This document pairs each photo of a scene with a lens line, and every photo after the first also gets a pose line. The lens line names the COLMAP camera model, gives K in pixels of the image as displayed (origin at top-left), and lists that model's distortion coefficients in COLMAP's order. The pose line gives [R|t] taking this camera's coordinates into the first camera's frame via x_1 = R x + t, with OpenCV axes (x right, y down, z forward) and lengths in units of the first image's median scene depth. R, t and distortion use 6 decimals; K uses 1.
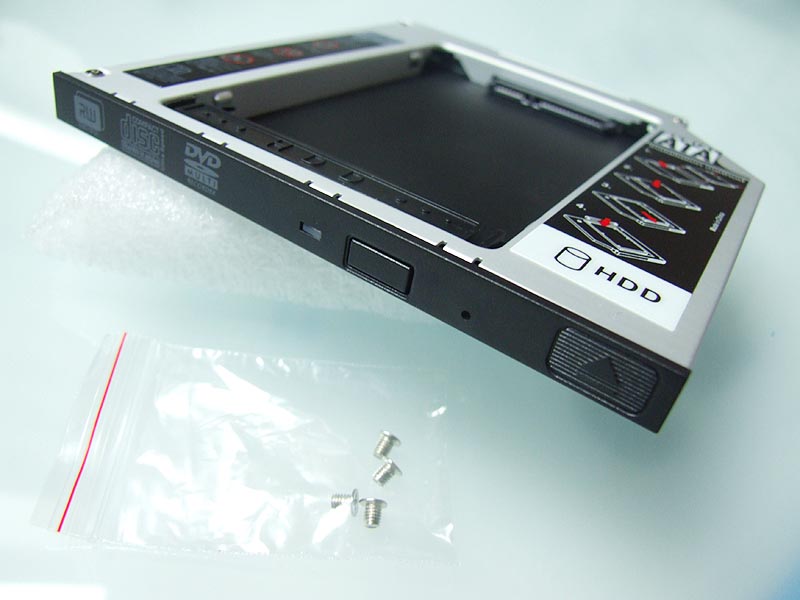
lens RADIAL K [[644.1, 0, 400.0], [0, 644.1, 300.0], [0, 0, 1]] dist [-0.161550, 0.119082]
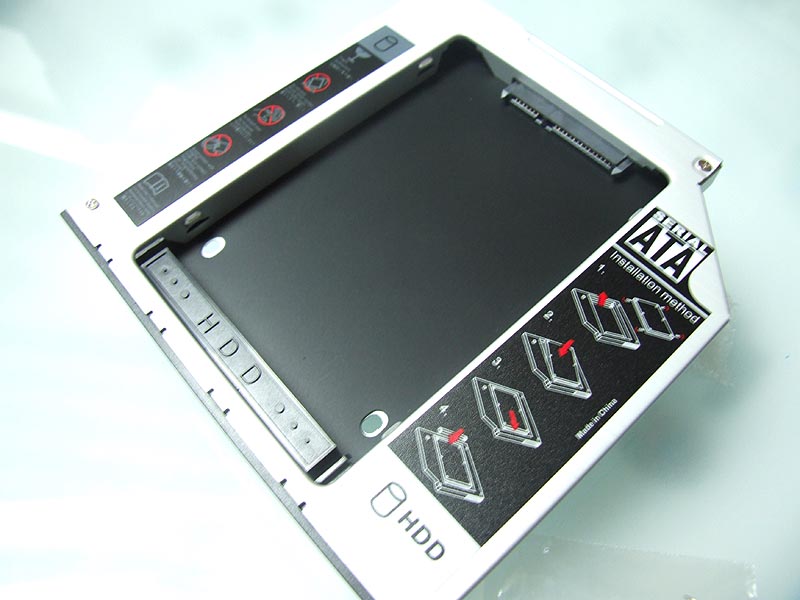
lens RADIAL K [[644.1, 0, 400.0], [0, 644.1, 300.0], [0, 0, 1]] dist [-0.161550, 0.119082]
pose [[0.945898, 0.105765, -0.306743, 0.498749], [0.033250, 0.908808, 0.415888, -0.735277], [0.322757, -0.403587, 0.856122, 0.088911]]
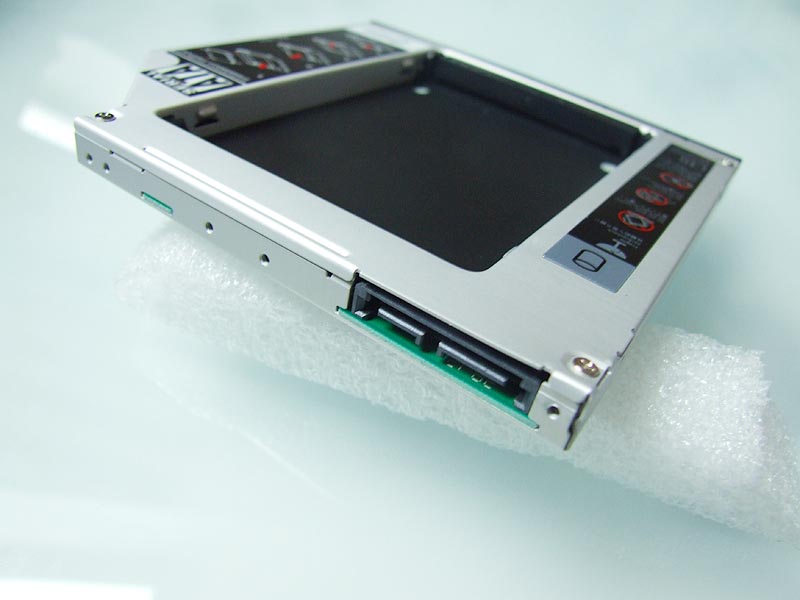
lens RADIAL K [[644.1, 0, 400.0], [0, 644.1, 300.0], [0, 0, 1]] dist [-0.161550, 0.119082]
pose [[-0.936150, -0.292690, -0.194824, 0.339614], [-0.282934, 0.298137, 0.911626, -1.368168], [-0.208740, 0.908541, -0.361913, 2.018553]]
